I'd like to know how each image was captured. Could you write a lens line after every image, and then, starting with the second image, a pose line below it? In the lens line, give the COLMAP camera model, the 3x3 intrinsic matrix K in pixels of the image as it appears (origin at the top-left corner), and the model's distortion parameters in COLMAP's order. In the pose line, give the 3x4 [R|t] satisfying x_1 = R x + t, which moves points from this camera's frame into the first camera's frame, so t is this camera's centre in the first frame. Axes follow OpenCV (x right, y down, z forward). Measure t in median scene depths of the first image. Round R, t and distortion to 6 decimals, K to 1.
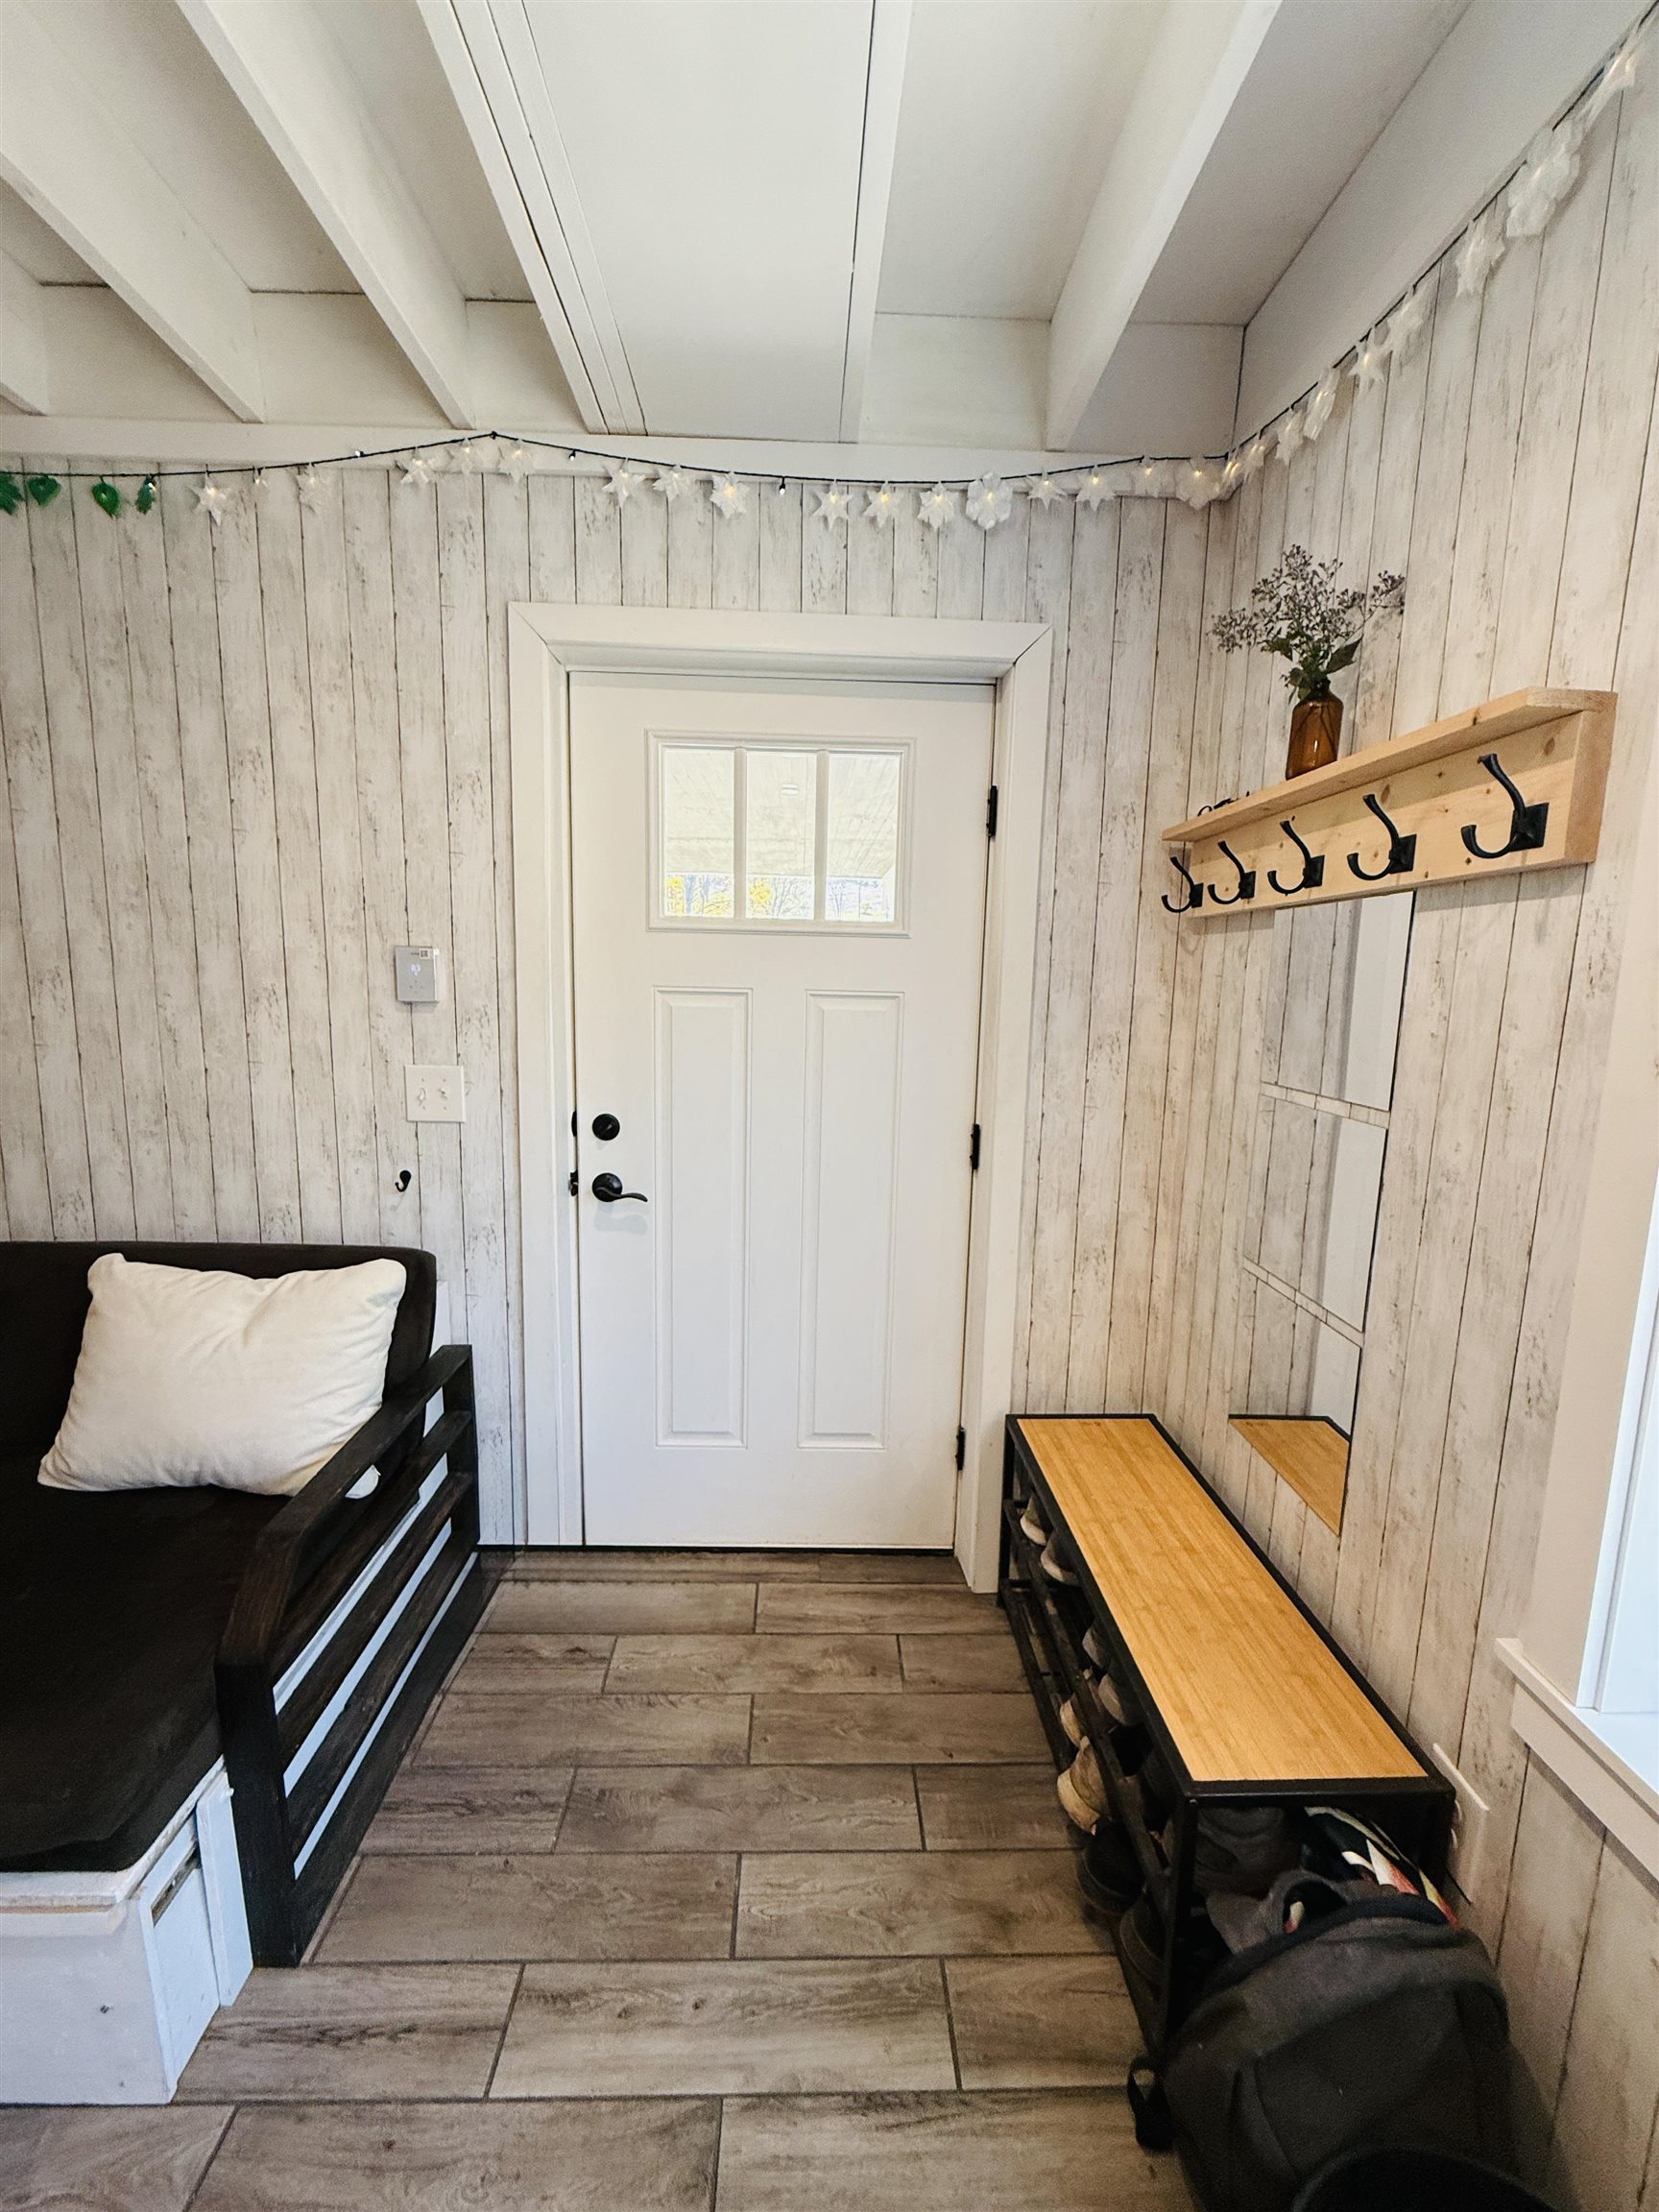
lens RADIAL K [[877.3, 0, 828.5], [0, 877.3, 1100.1], [0, 0, 1]] dist [-0.000203, -0.000134]
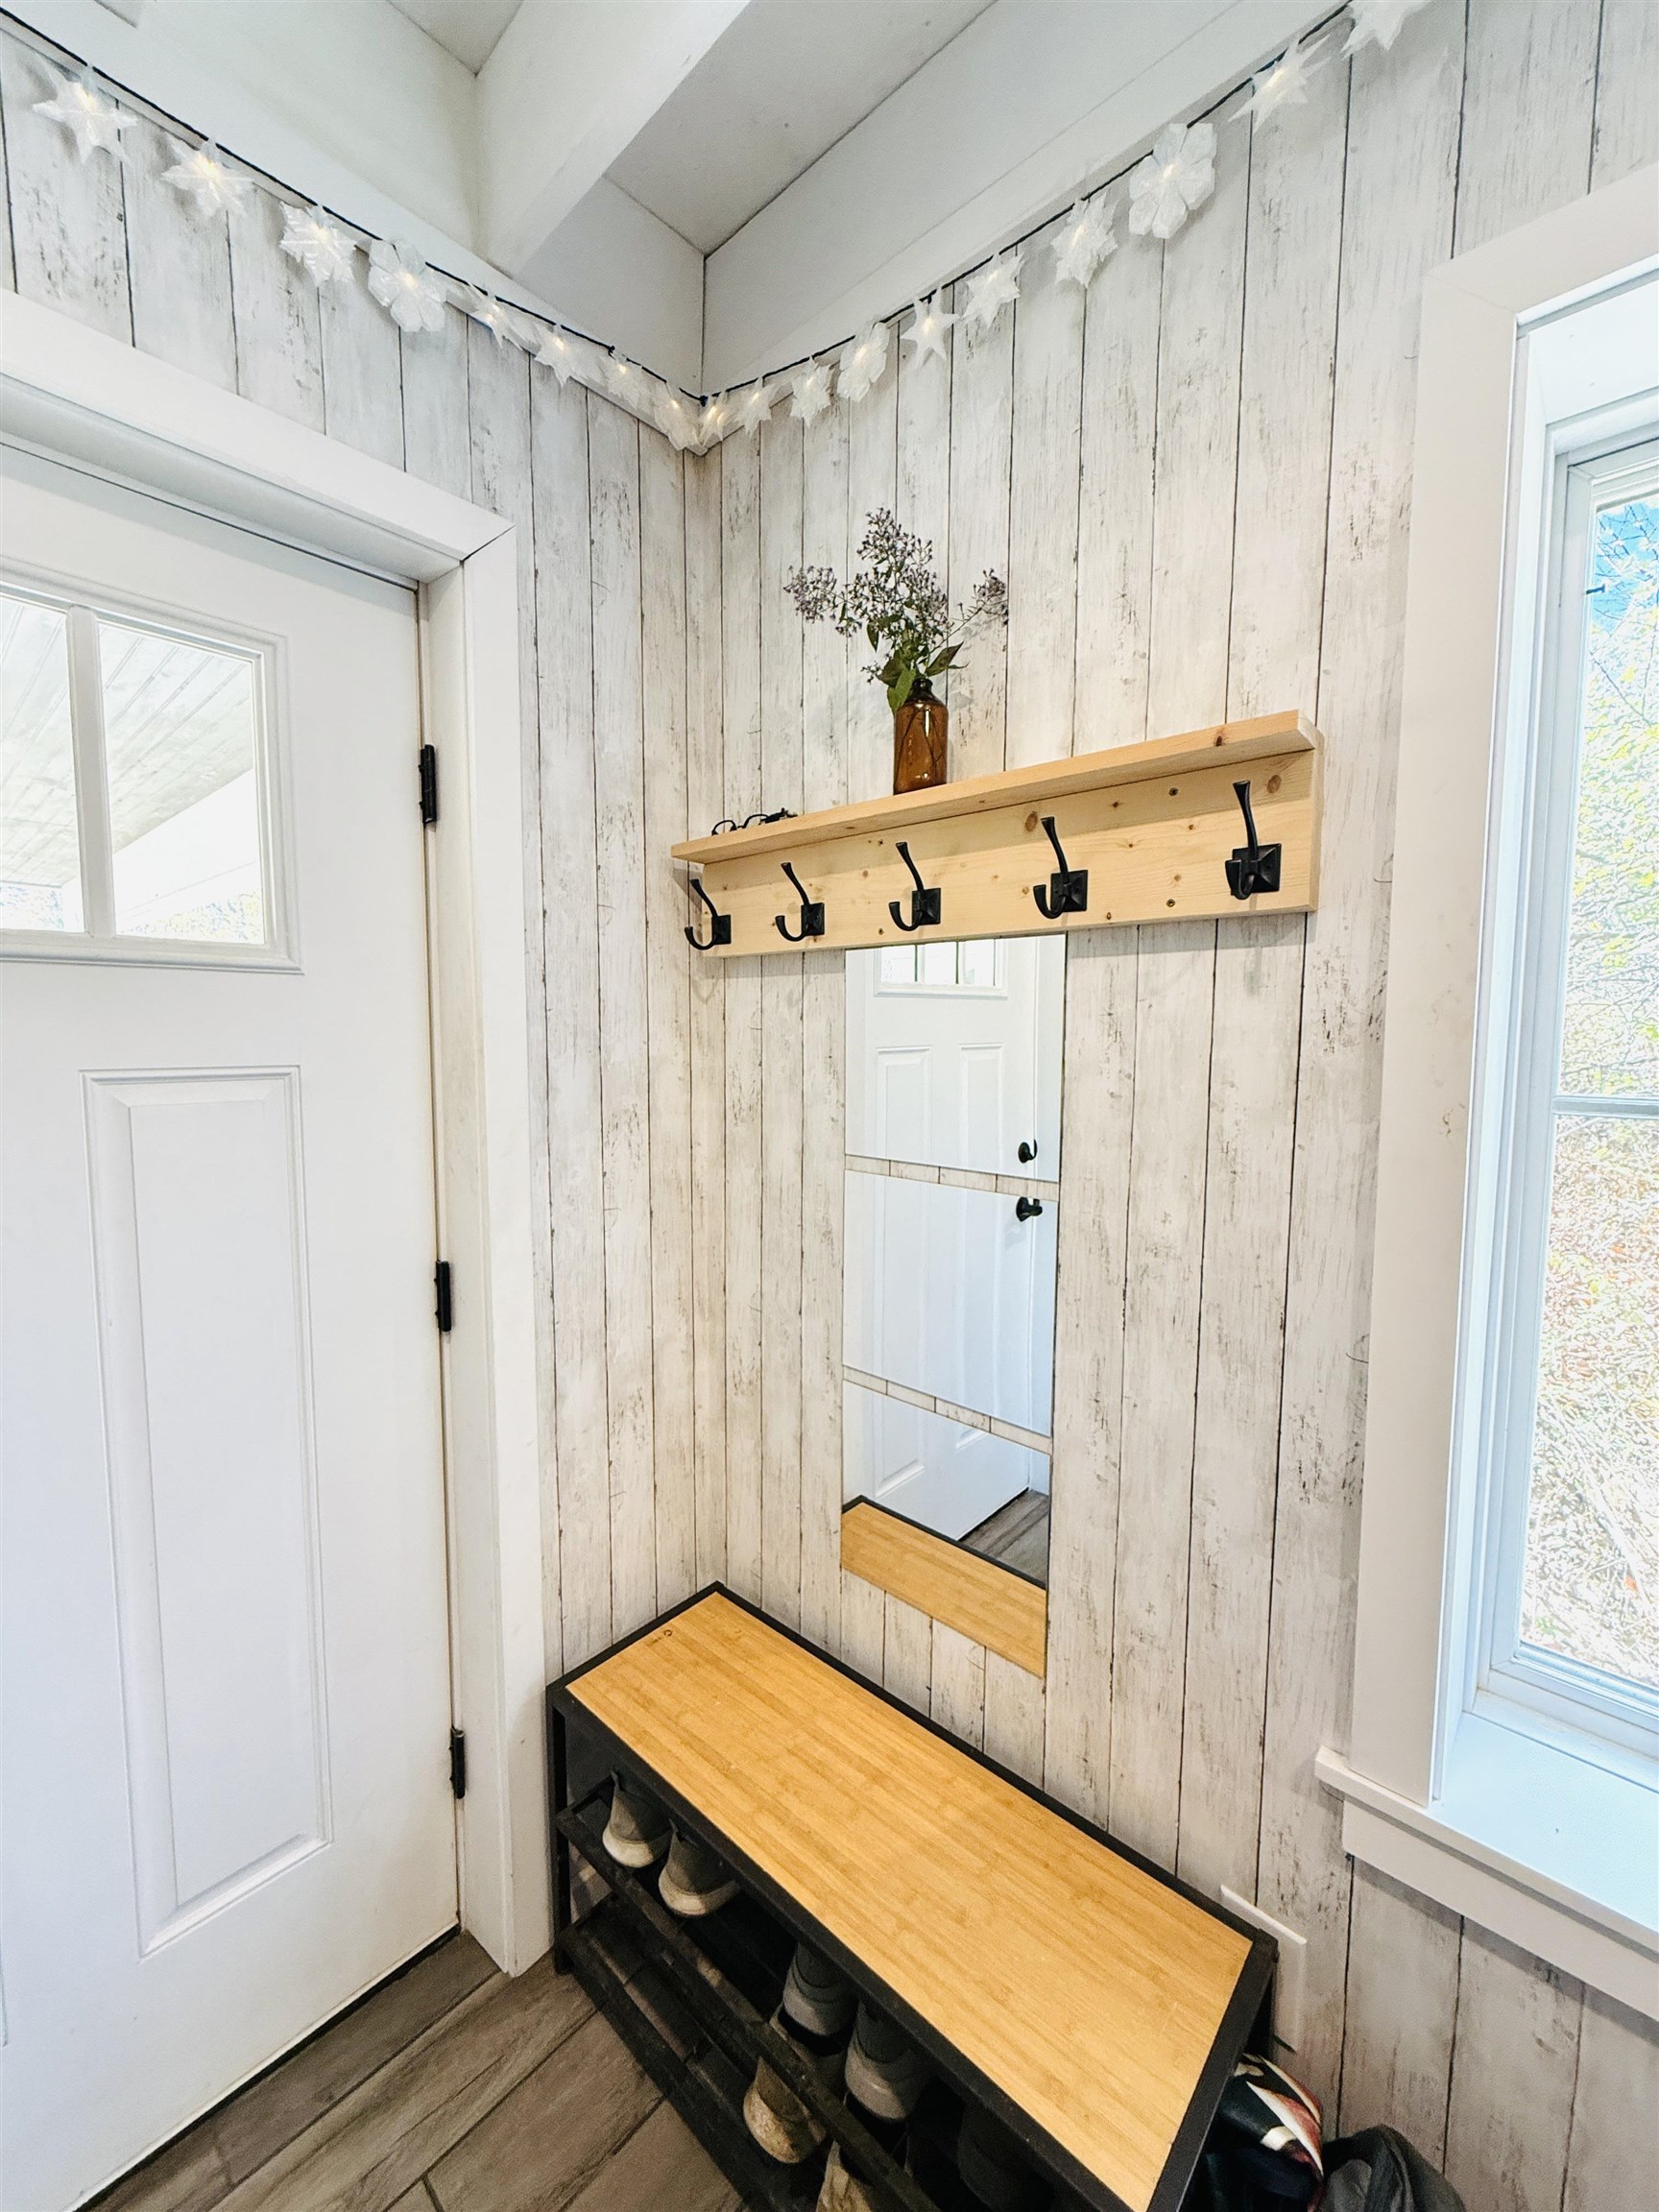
lens RADIAL K [[877.3, 0, 828.5], [0, 877.3, 1101.1], [0, 0, 1]] dist [-0.000203, -0.000134]
pose [[0.692501, -0.079255, 0.717050, -0.104492], [0.113605, 0.993526, 0.000098, -0.067831], [-0.712416, 0.081393, 0.697021, 0.391435]]
